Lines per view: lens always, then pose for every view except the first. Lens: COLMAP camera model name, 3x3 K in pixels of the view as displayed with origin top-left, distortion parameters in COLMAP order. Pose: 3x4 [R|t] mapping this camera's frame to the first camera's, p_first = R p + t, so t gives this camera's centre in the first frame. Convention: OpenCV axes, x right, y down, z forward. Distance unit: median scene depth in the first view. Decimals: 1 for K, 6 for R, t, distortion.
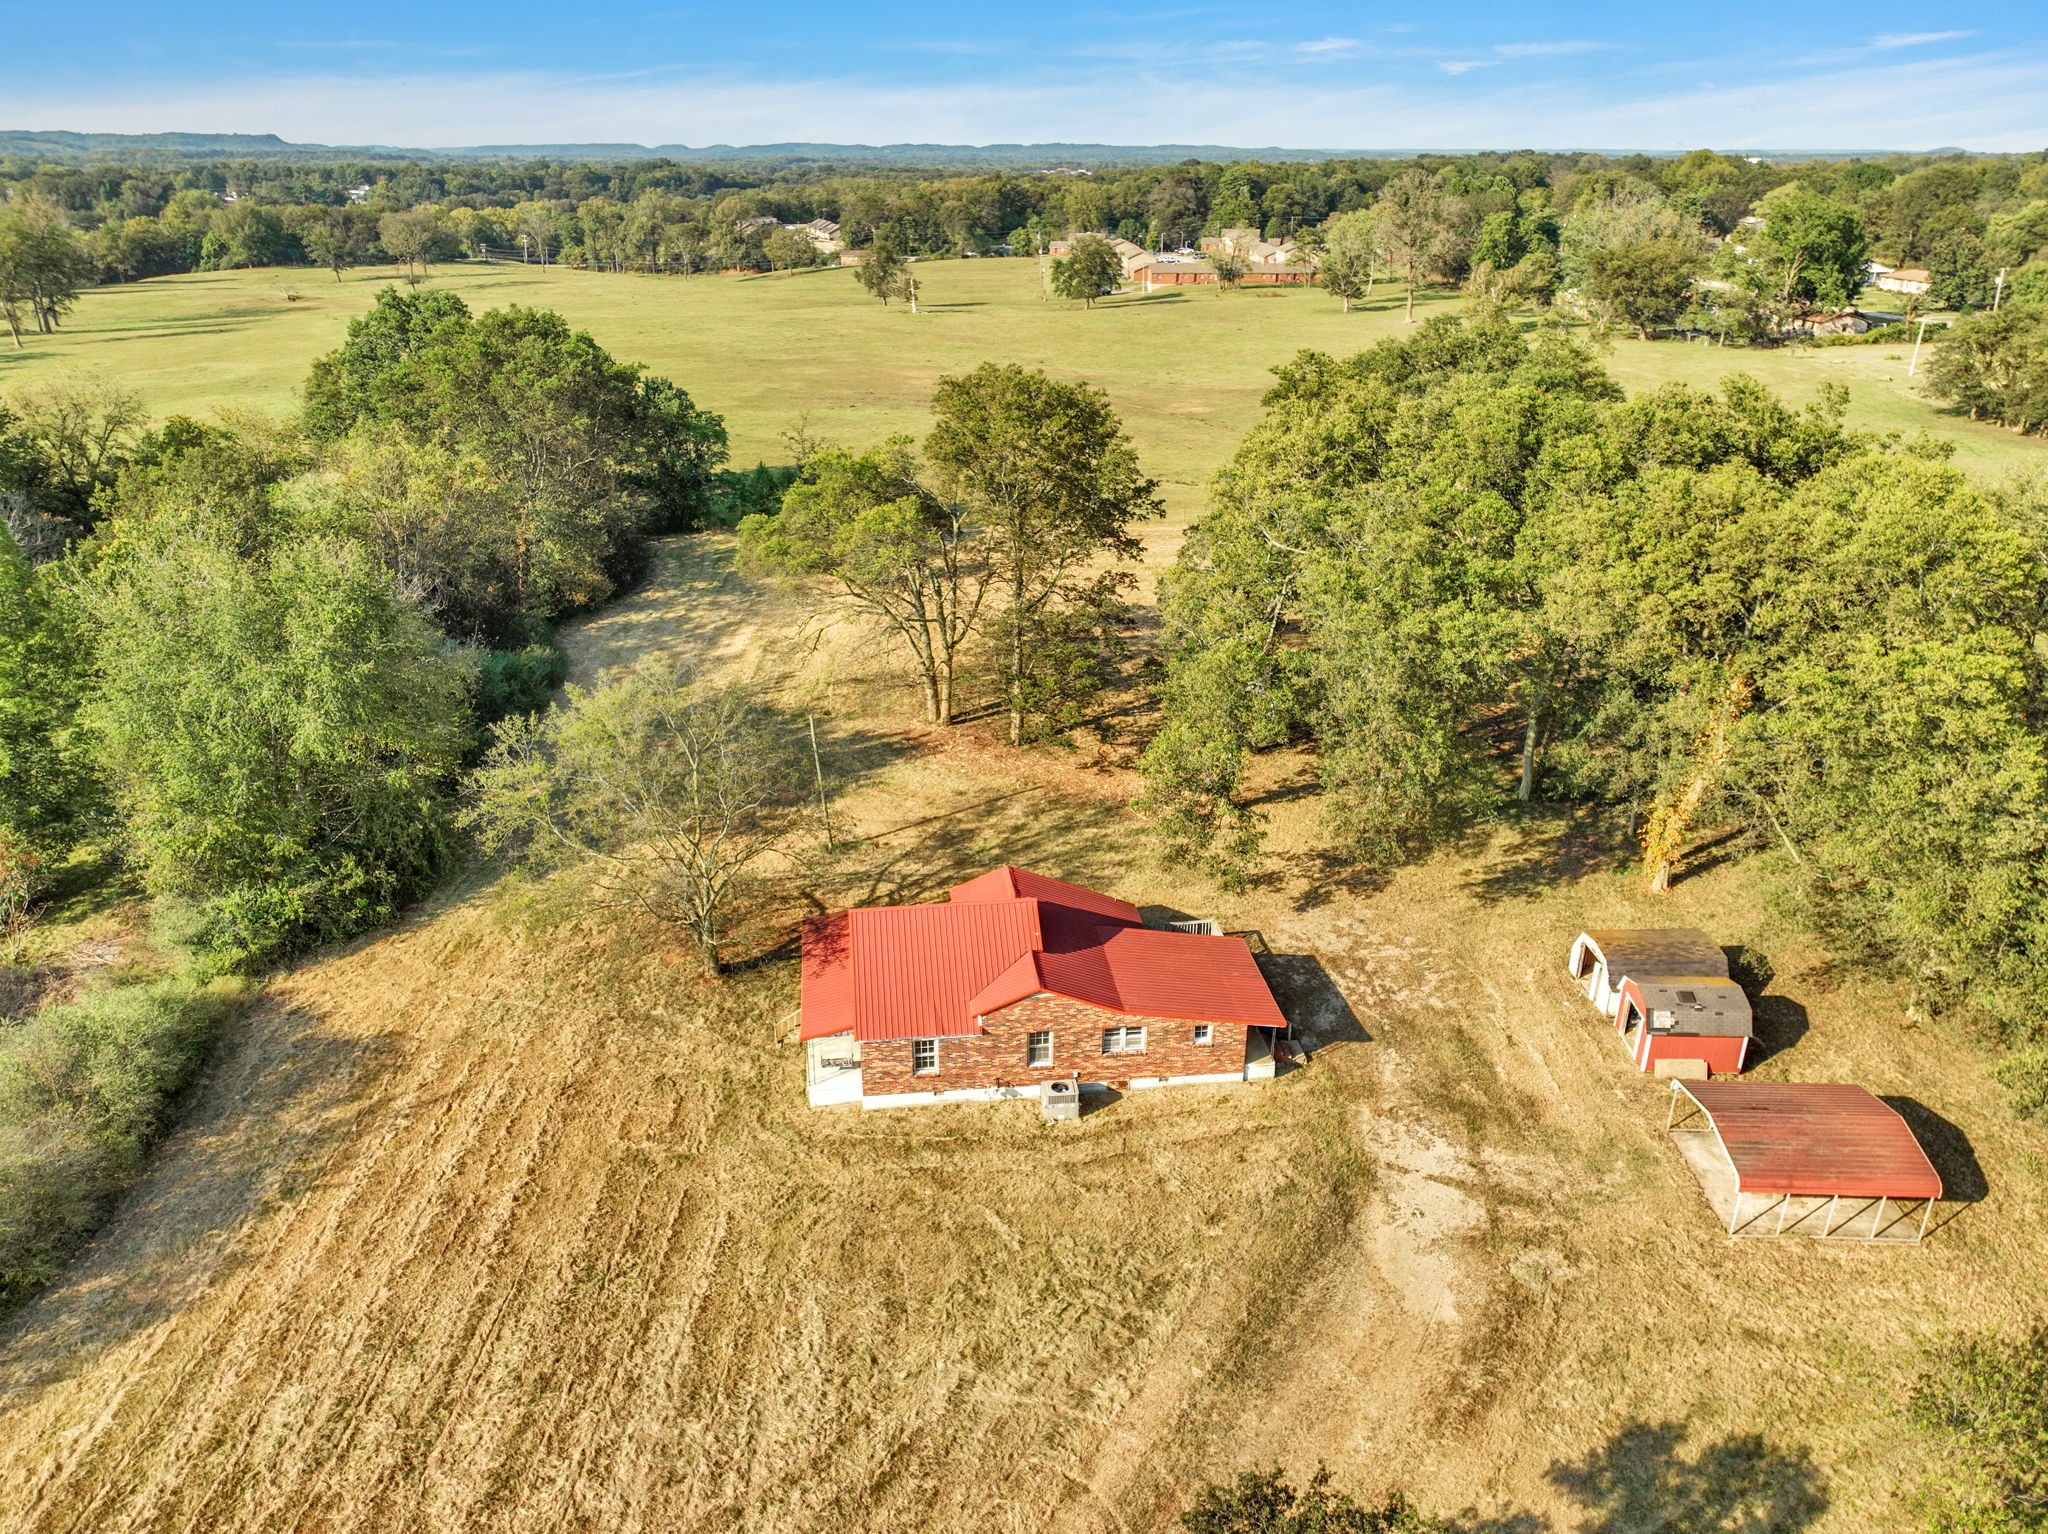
lens RADIAL K [[1451.4, 0, 1017.2], [0, 1451.4, 758.6], [0, 0, 1]] dist [-0.003494, 0.019868]
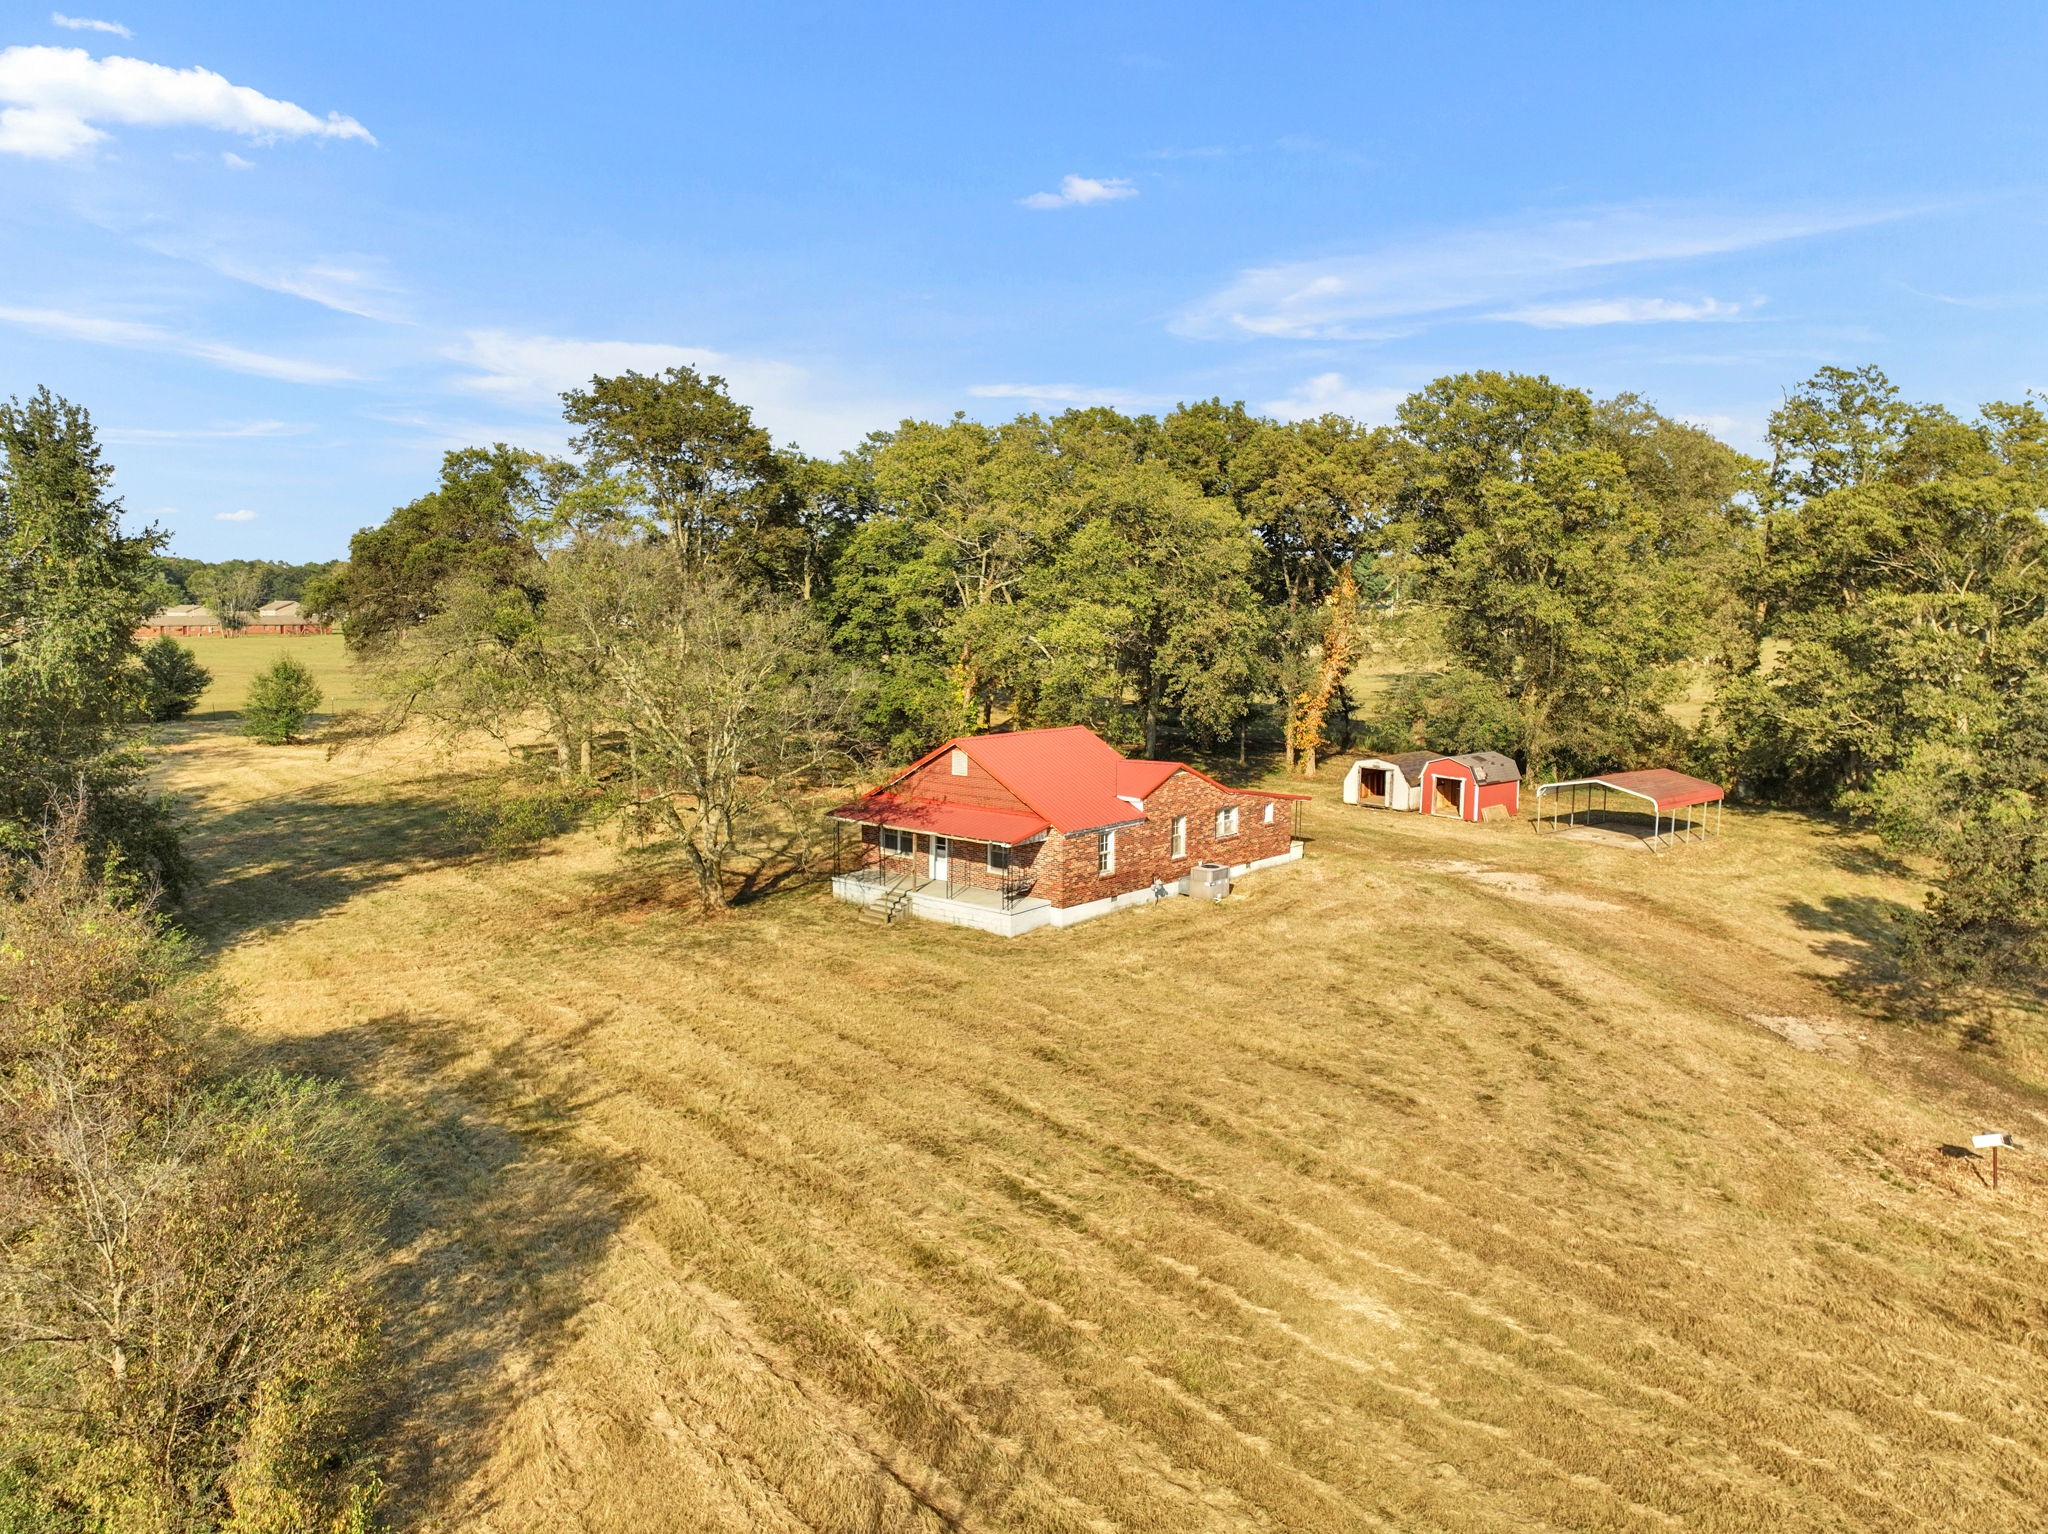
lens RADIAL K [[1451.4, 0, 1023.1], [0, 1451.4, 764.3], [0, 0, 1]] dist [-0.003494, 0.019868]
pose [[0.738725, -0.079312, 0.669324, -0.611378], [0.260138, 0.949658, -0.174580, 0.256098], [-0.621783, 0.303083, 0.722168, 0.299711]]
